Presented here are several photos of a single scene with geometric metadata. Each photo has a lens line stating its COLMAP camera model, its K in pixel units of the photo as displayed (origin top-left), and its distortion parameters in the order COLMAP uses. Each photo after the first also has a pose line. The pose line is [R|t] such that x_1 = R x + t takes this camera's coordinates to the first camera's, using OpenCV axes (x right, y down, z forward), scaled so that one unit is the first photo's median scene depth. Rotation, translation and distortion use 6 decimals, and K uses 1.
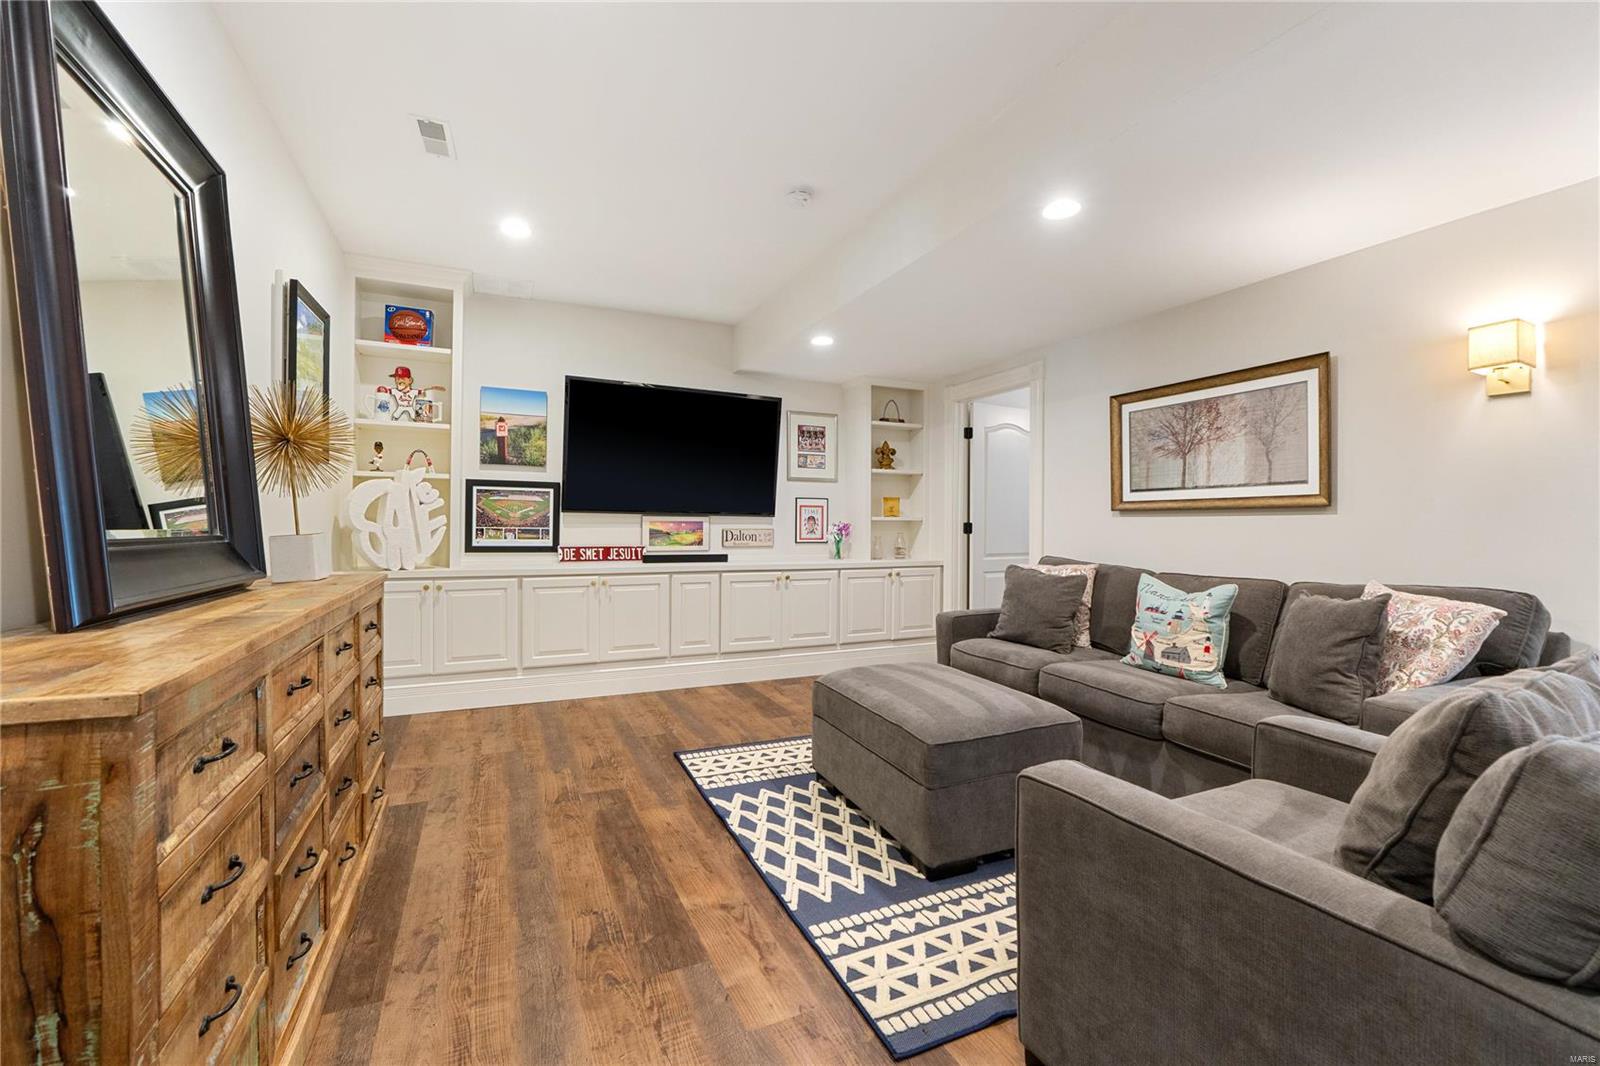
lens RADIAL K [[673.5, 0, 801.9], [0, 673.5, 531.2], [0, 0, 1]] dist [-0.004857, -0.000536]
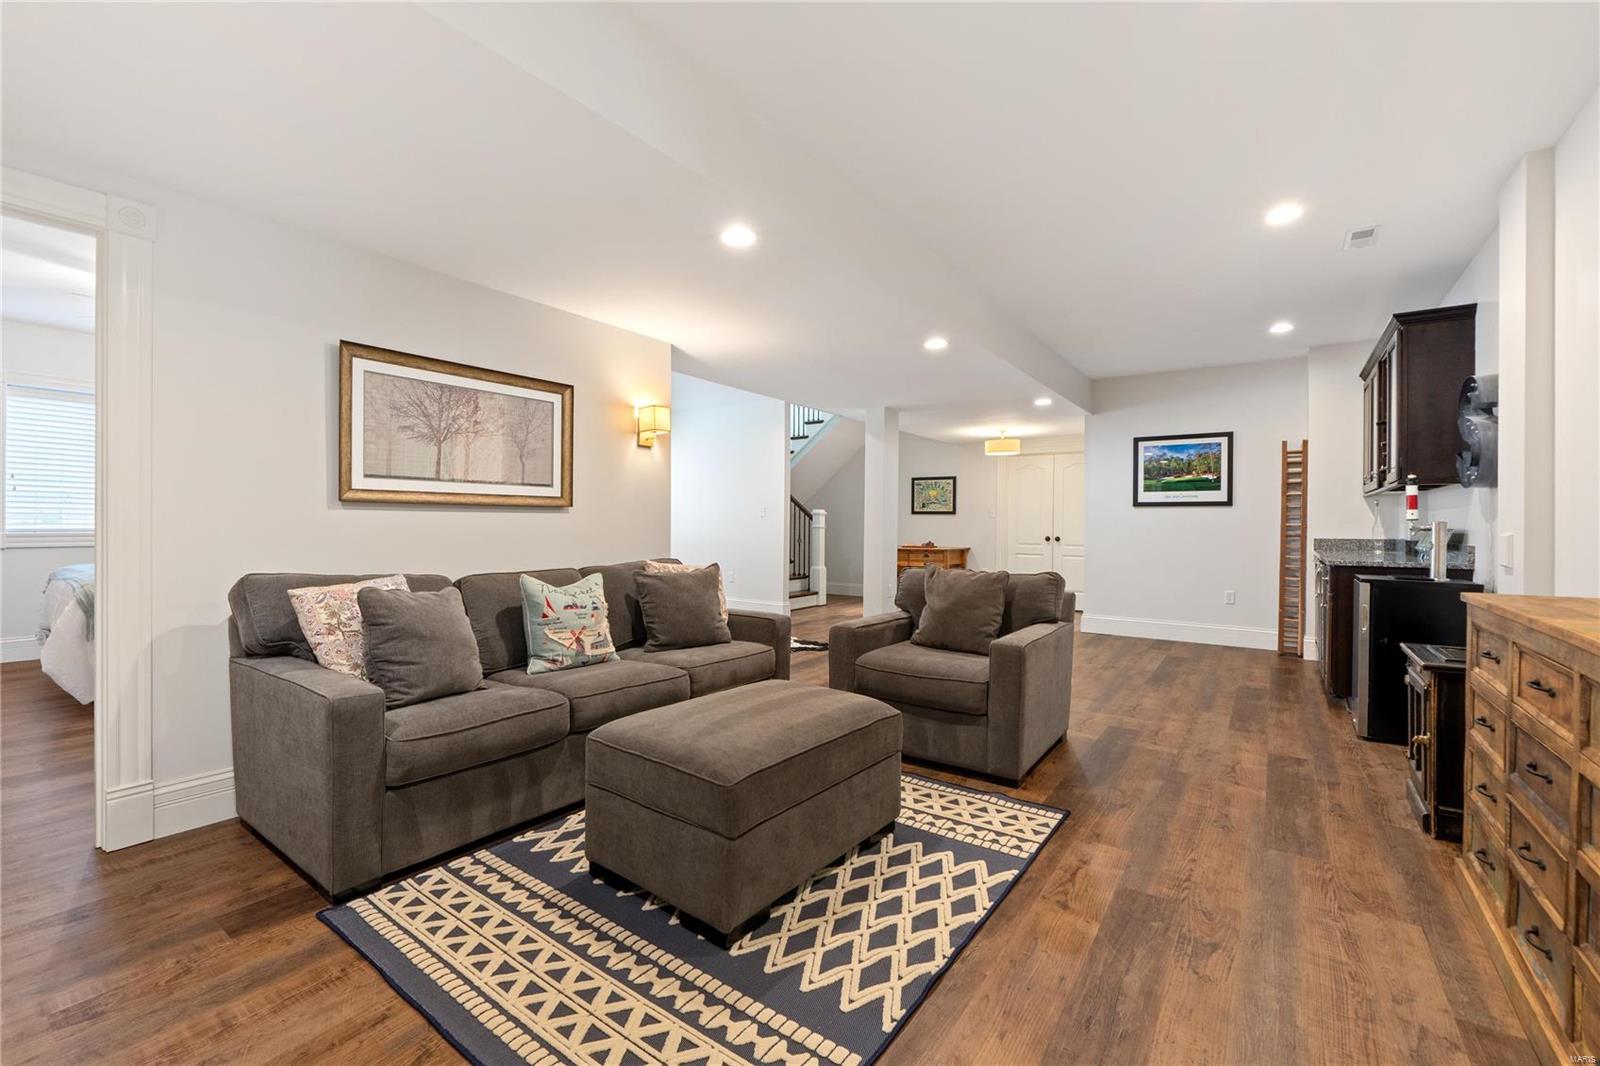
lens RADIAL K [[673.5, 0, 795.0], [0, 673.5, 526.1], [0, 0, 1]] dist [-0.004857, -0.000536]
pose [[-0.492726, -0.014253, 0.870068, -0.587548], [-0.001263, 0.999877, 0.015664, -0.022724], [-0.870184, 0.006619, -0.492683, 1.376567]]
